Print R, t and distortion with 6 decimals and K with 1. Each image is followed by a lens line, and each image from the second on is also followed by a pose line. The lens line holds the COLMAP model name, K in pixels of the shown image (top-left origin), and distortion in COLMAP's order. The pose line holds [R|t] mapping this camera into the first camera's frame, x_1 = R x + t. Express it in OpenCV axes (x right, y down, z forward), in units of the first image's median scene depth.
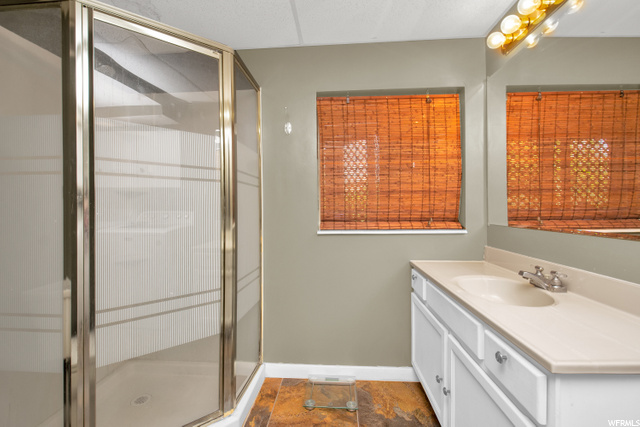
lens RADIAL K [[299.2, 0, 317.4], [0, 299.2, 201.5], [0, 0, 1]] dist [0.019729, -0.026500]
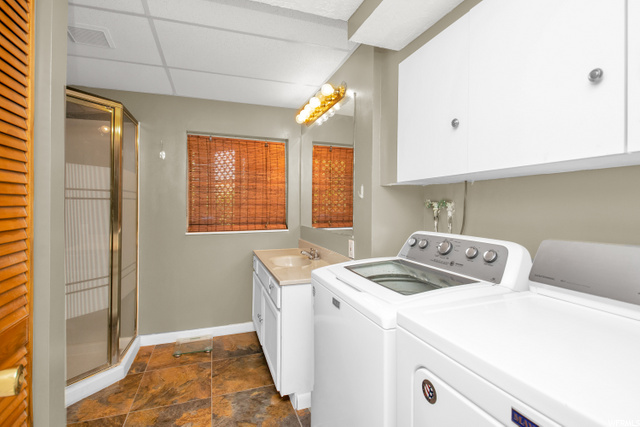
lens RADIAL K [[299.2, 0, 317.4], [0, 299.2, 201.5], [0, 0, 1]] dist [0.019729, -0.026500]
pose [[0.915157, 0.013896, 0.402859, -0.003534], [-0.013317, 0.999902, -0.004238, -0.046489], [-0.402879, -0.001487, 0.915252, -0.499460]]
